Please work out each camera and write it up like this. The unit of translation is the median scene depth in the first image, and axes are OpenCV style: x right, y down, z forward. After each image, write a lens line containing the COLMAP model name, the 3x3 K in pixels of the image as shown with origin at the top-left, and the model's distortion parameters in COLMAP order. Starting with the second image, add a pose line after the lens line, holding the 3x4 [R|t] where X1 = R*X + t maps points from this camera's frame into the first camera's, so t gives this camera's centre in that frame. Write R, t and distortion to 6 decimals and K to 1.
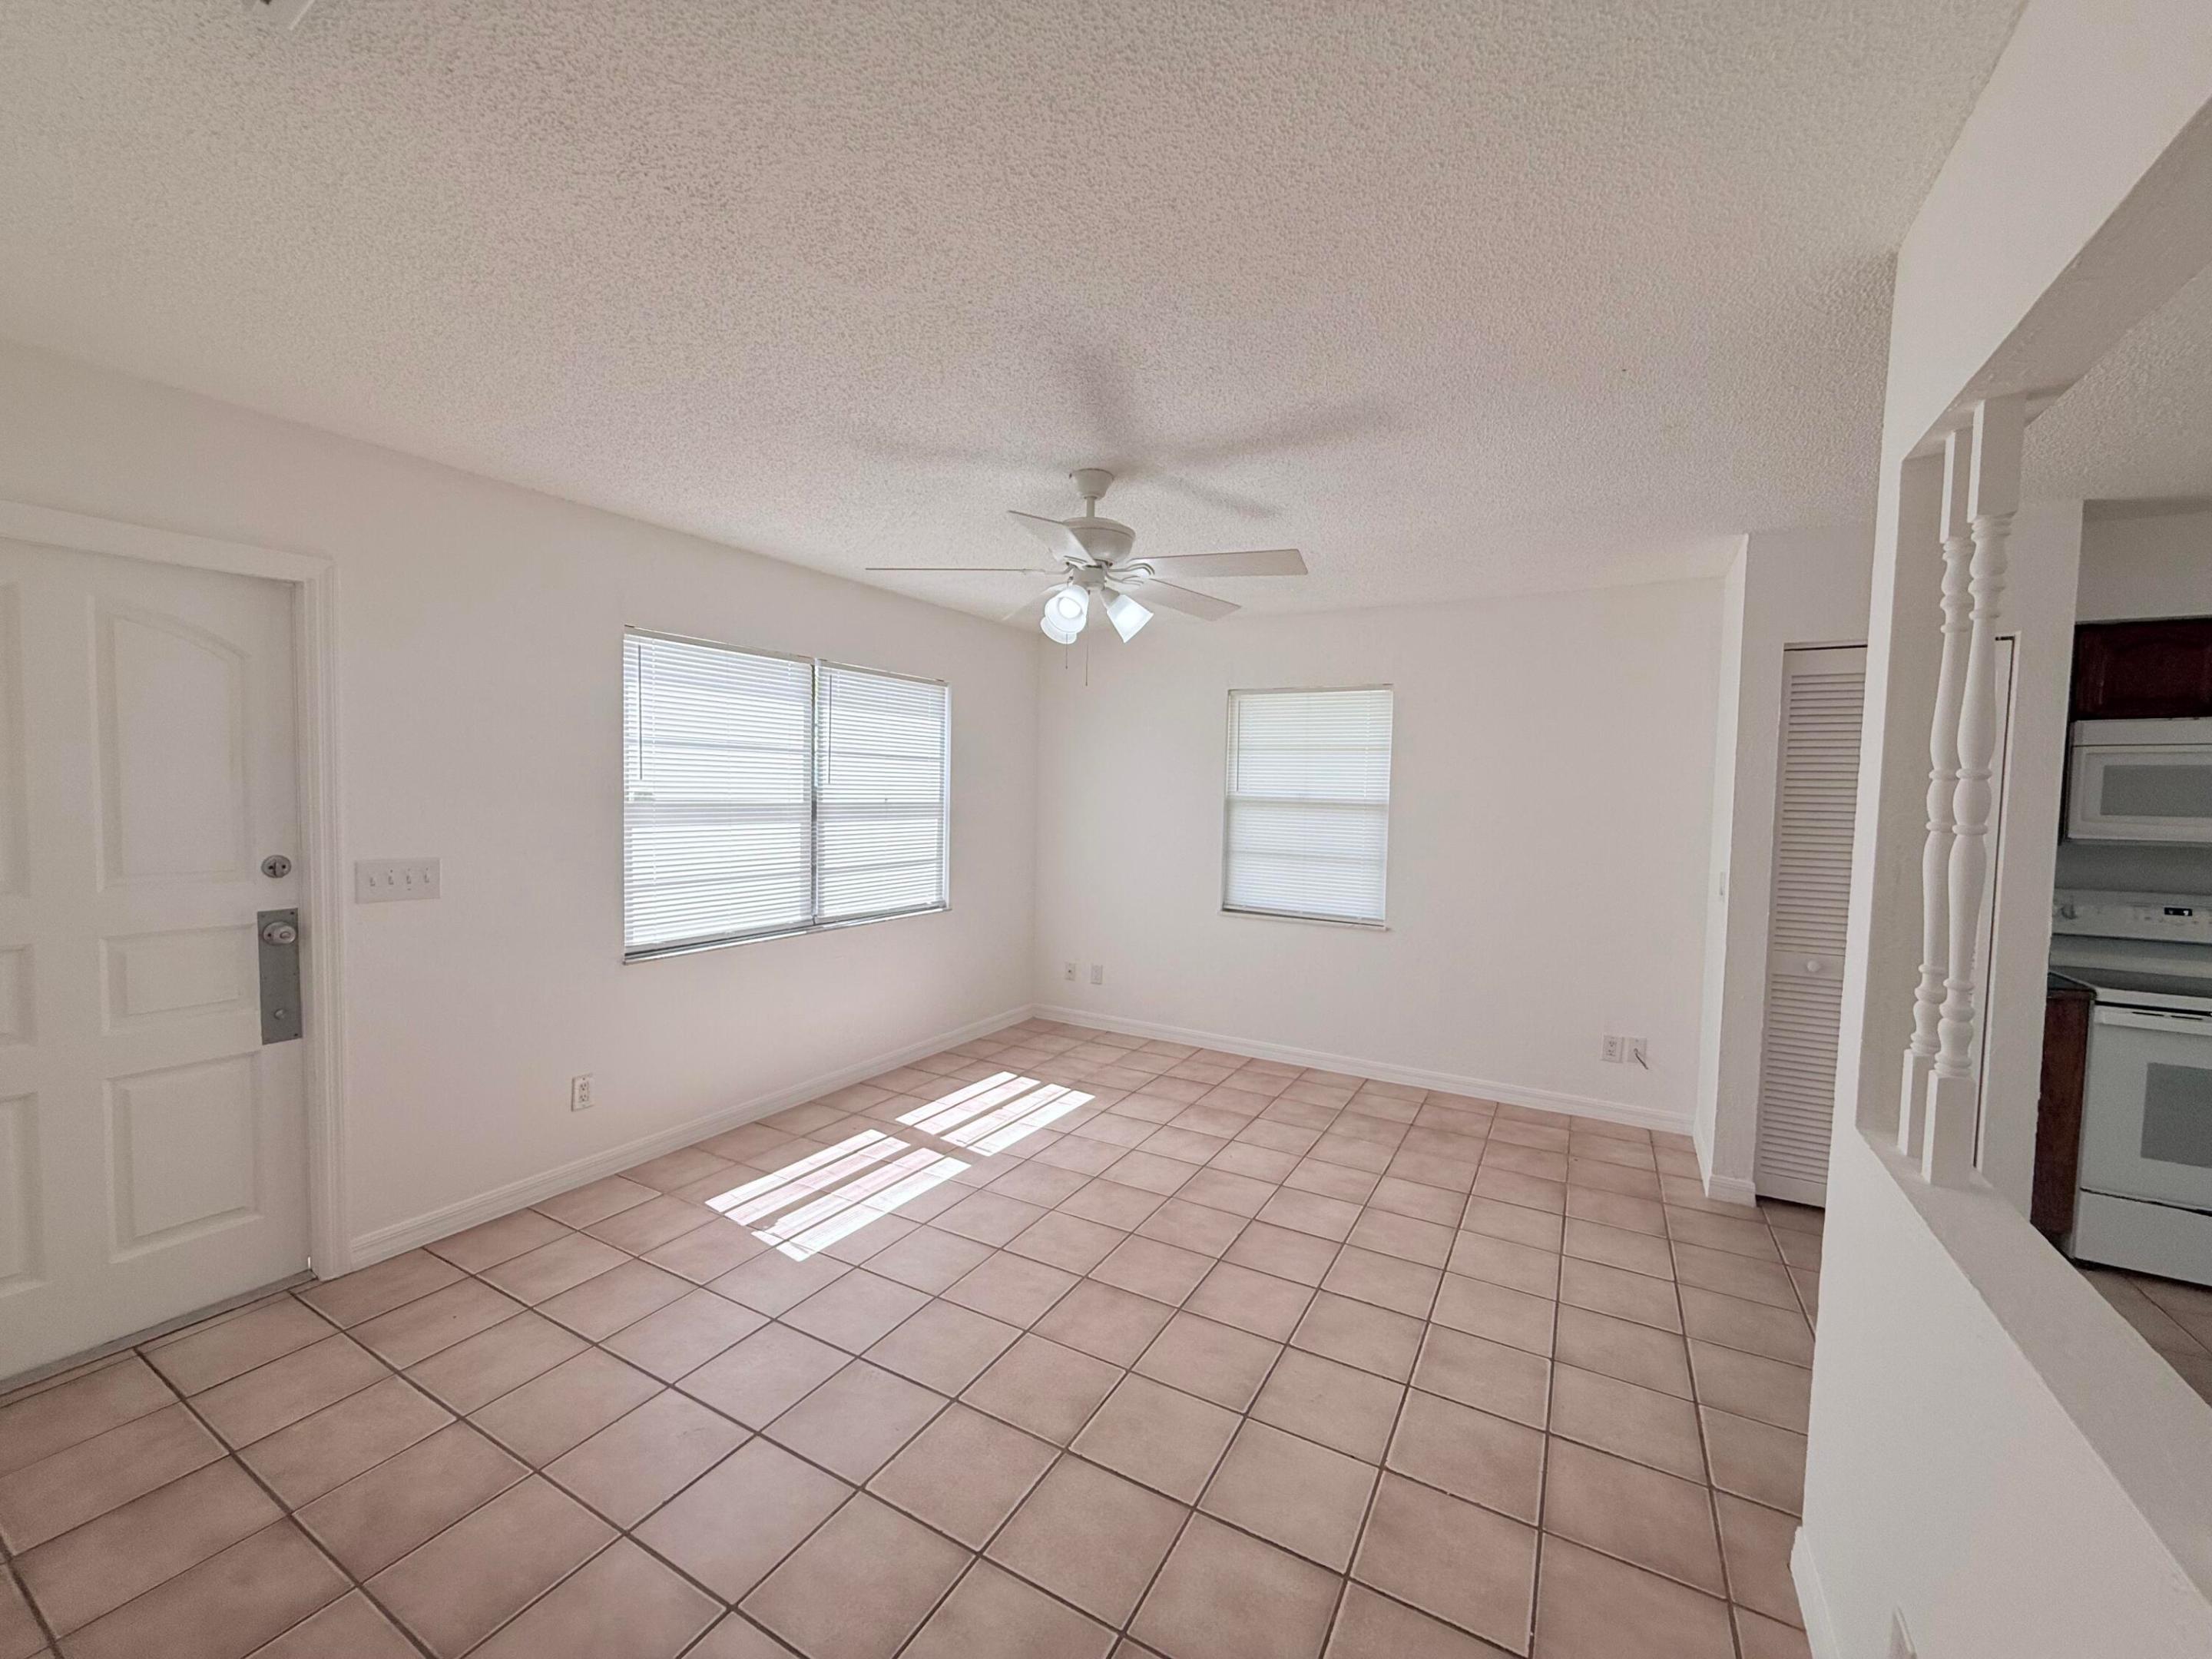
lens RADIAL K [[881.8, 0, 1114.2], [0, 881.8, 839.7], [0, 0, 1]] dist [-0.001391, 0.000088]
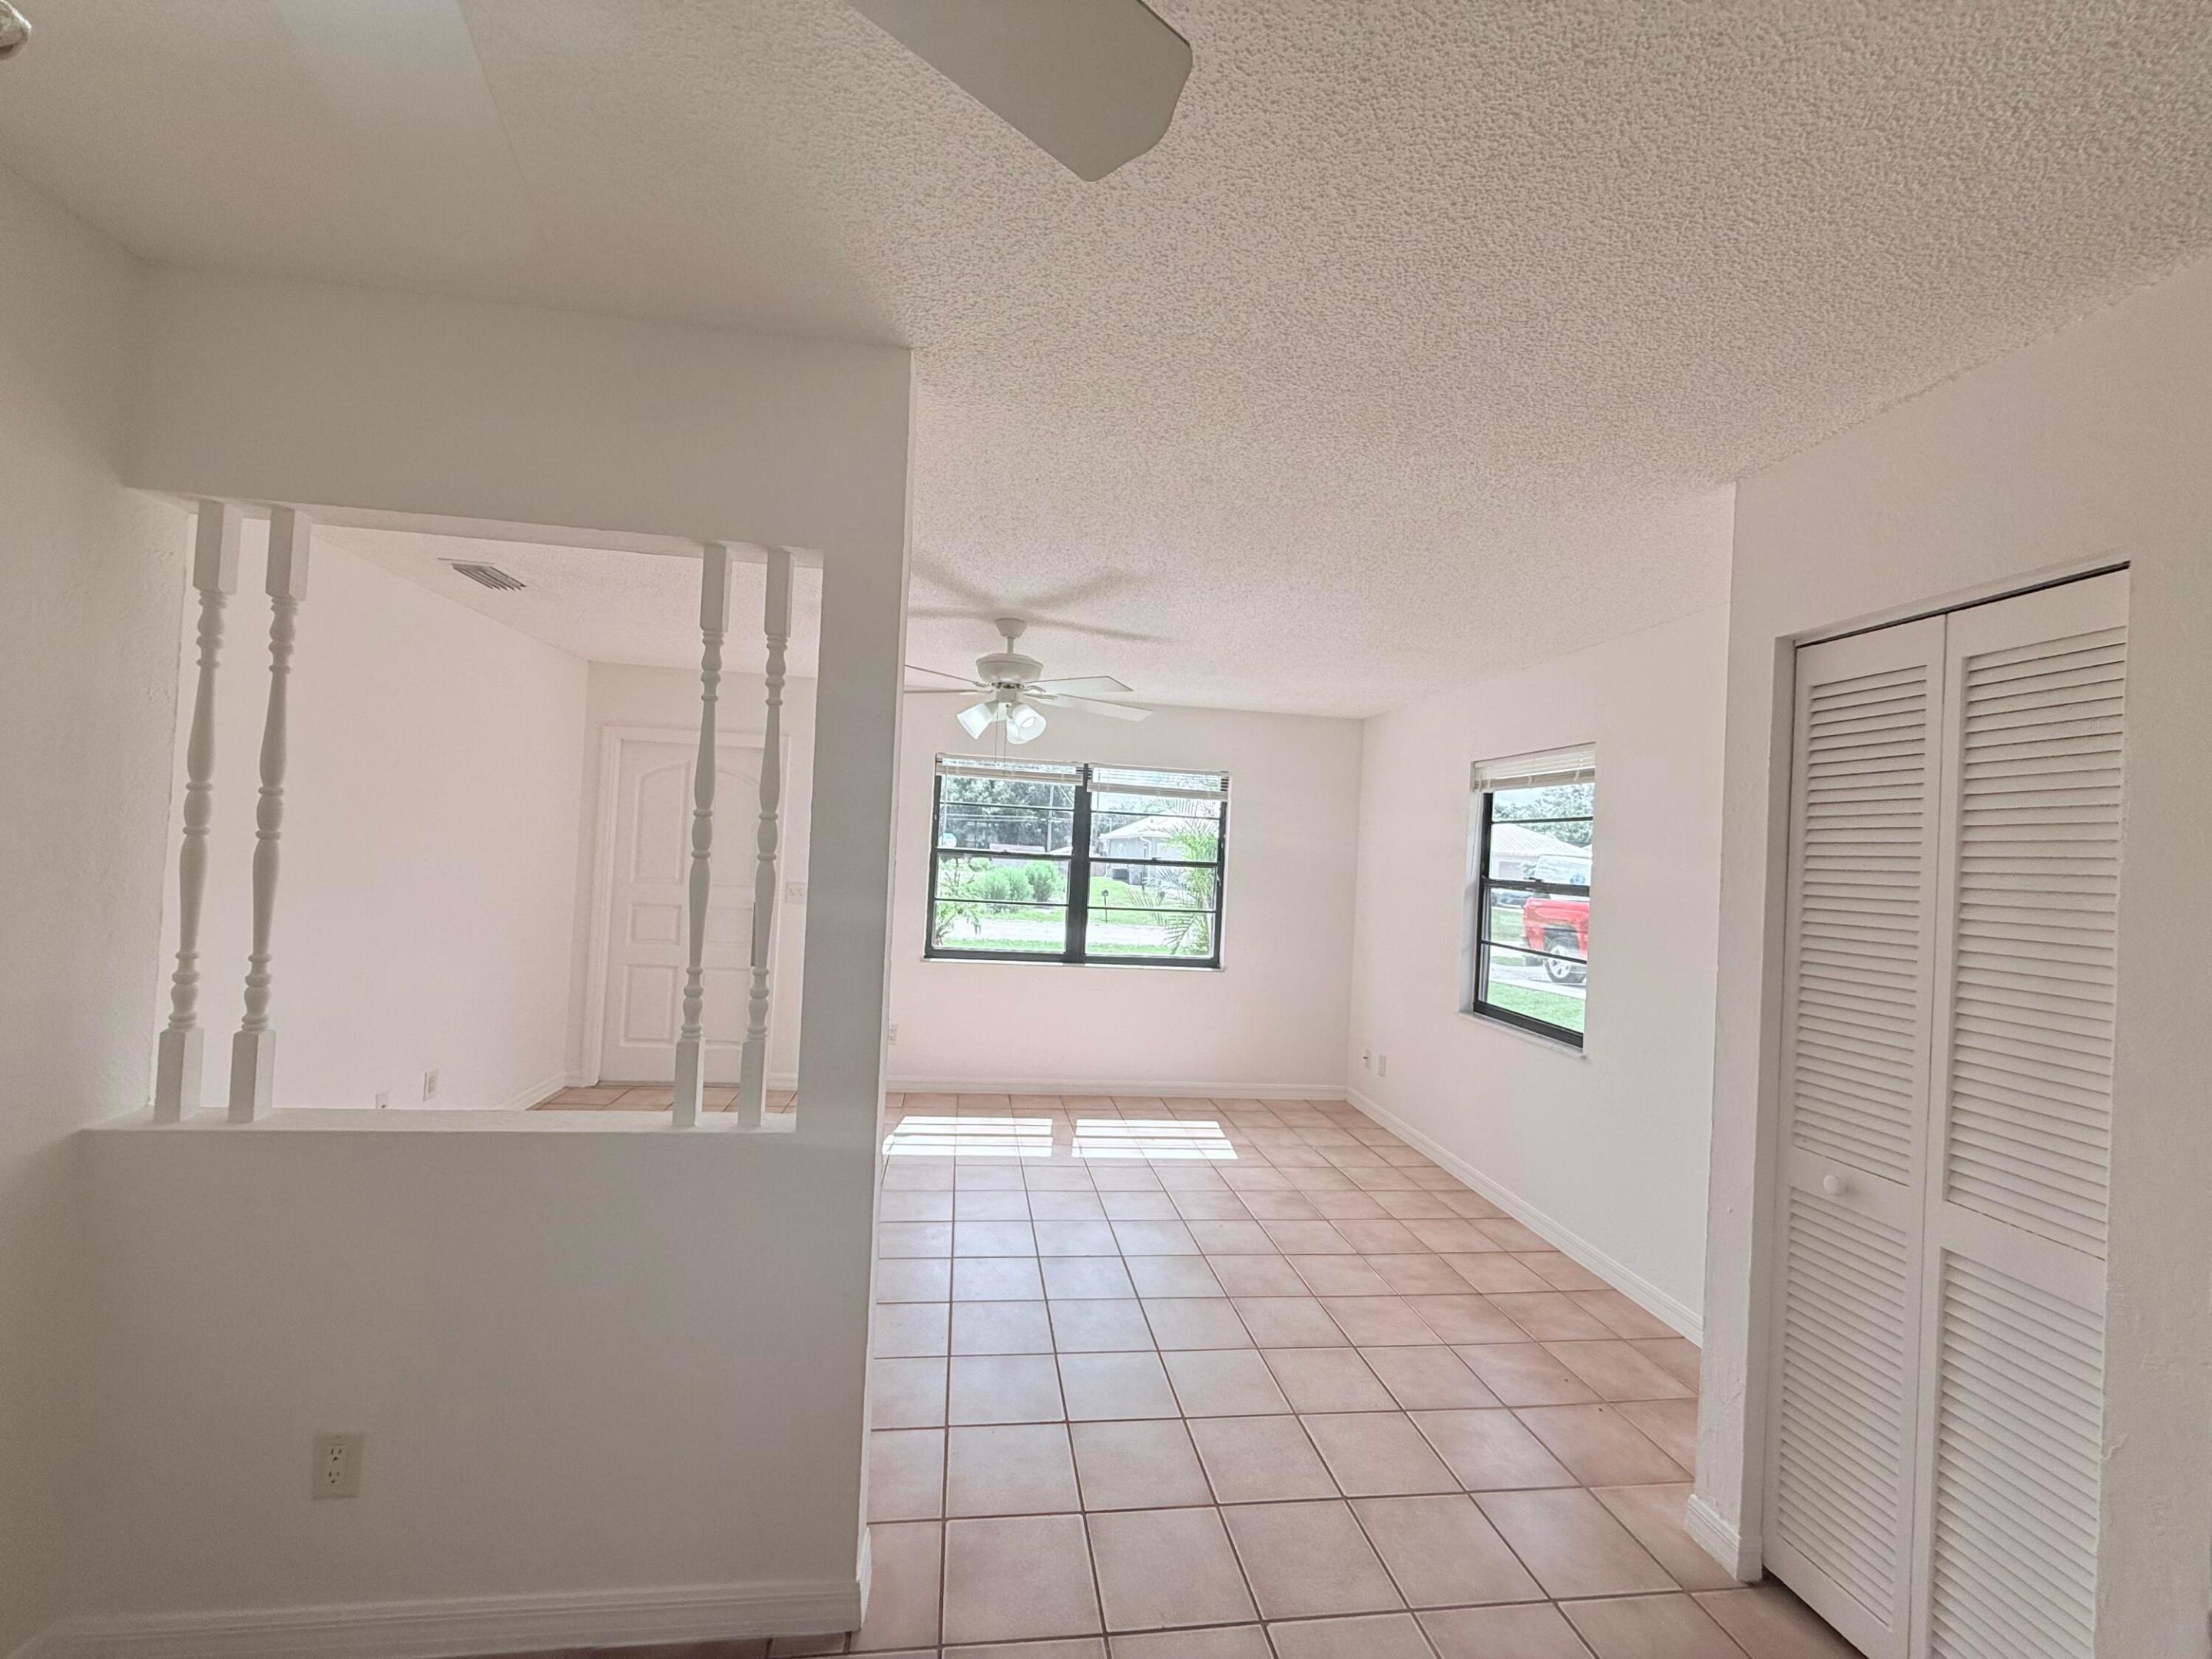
lens RADIAL K [[881.8, 0, 1082.2], [0, 881.8, 833.4], [0, 0, 1]] dist [-0.001391, 0.000088]
pose [[0.608193, -0.006967, -0.793758, 0.758945], [-0.084561, 0.993703, -0.073514, 0.001356], [0.789272, 0.111832, 0.603774, 0.197141]]
